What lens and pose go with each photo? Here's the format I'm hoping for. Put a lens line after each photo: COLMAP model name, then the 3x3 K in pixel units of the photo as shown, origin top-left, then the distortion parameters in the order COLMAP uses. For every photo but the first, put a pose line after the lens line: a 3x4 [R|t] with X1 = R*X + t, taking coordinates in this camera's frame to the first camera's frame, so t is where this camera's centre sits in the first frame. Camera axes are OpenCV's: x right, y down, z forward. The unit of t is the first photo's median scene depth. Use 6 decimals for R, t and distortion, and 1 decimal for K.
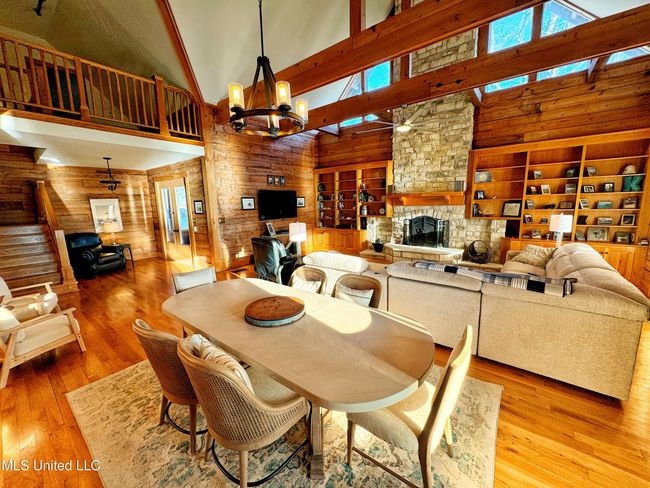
lens RADIAL K [[259.5, 0, 324.2], [0, 259.5, 240.5], [0, 0, 1]] dist [-0.002803, -0.000422]
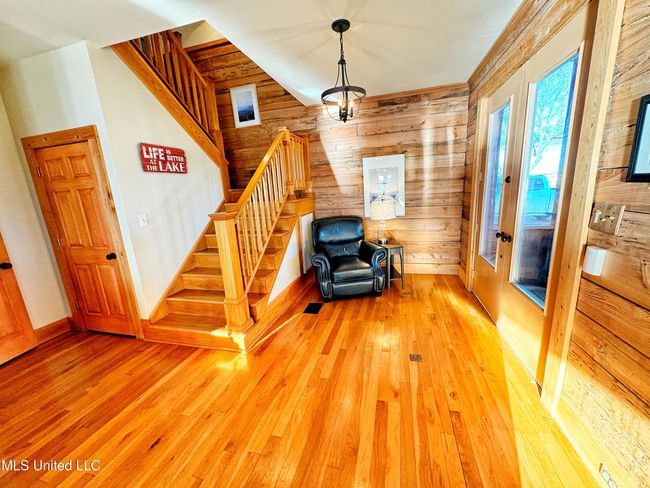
lens RADIAL K [[259.5, 0, 325.8], [0, 259.5, 245.0], [0, 0, 1]] dist [-0.002803, -0.000422]
pose [[0.392922, 0.196936, -0.898236, -0.349467], [-0.090425, 0.980339, 0.175381, -0.058600], [0.915115, 0.012312, 0.403005, 0.634802]]
